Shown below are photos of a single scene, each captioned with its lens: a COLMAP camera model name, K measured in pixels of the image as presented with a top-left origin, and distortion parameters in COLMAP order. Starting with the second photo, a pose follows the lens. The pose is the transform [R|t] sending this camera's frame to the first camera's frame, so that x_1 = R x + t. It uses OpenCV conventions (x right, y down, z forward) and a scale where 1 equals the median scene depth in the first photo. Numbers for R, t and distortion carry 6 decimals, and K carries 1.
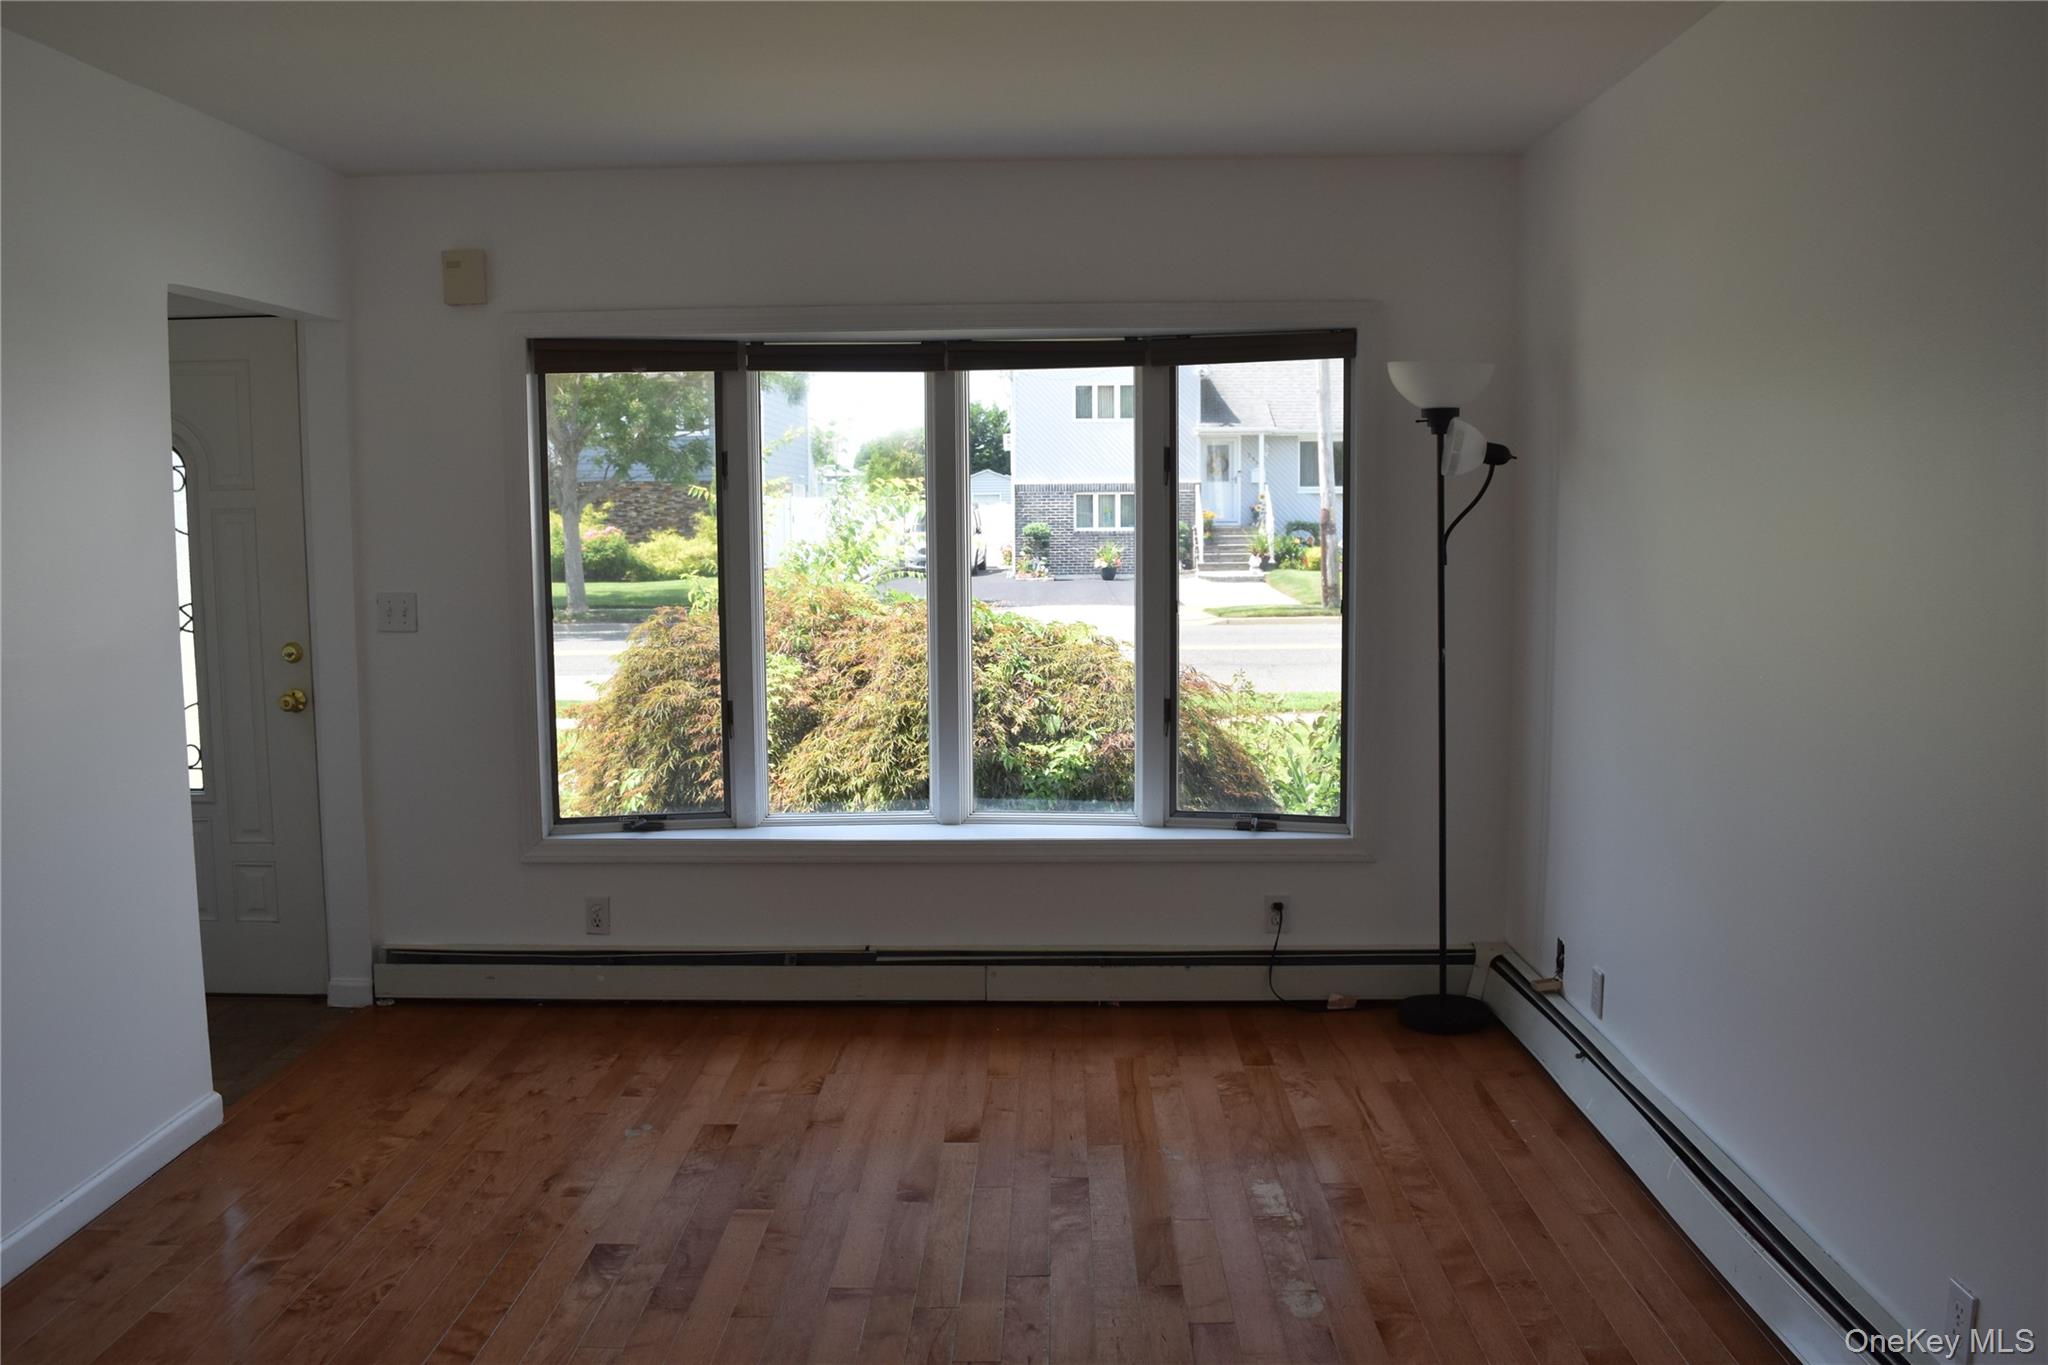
lens RADIAL K [[1607.1, 0, 1024.0], [0, 1607.1, 682.5], [0, 0, 1]] dist [-0.097067, 0.025266]
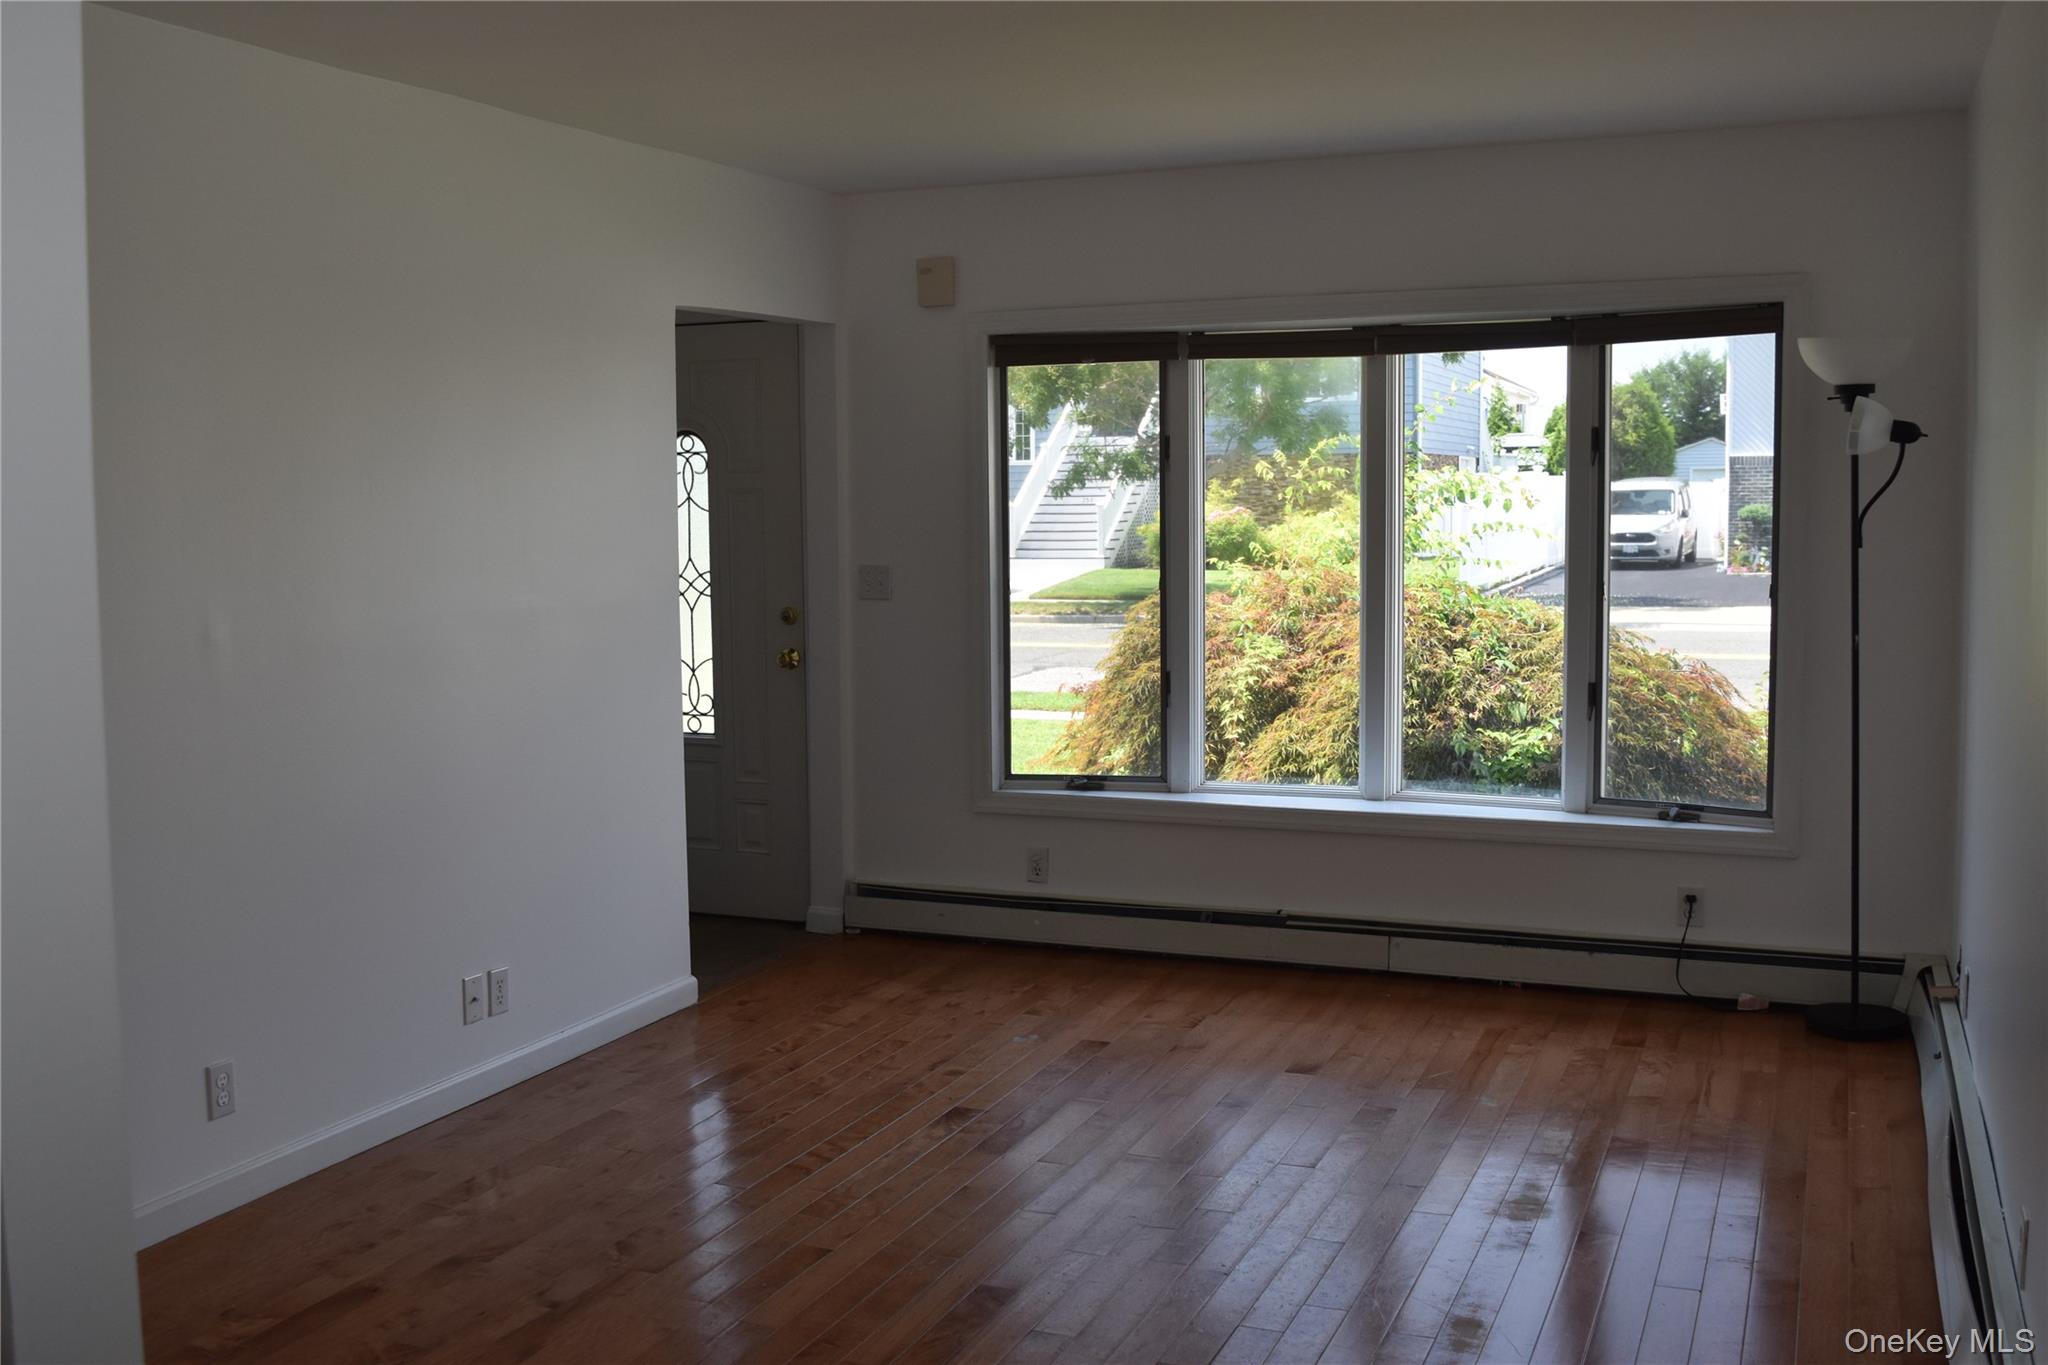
lens RADIAL K [[1946.1, 0, 1024.0], [0, 1946.1, 682.5], [0, 0, 1]] dist [-0.069711, 0.001082]
pose [[0.928657, 0.032446, -0.369518, 0.205878], [-0.035026, 0.999386, -0.000273, 0.022773], [0.369282, 0.013196, 0.929224, -0.231557]]
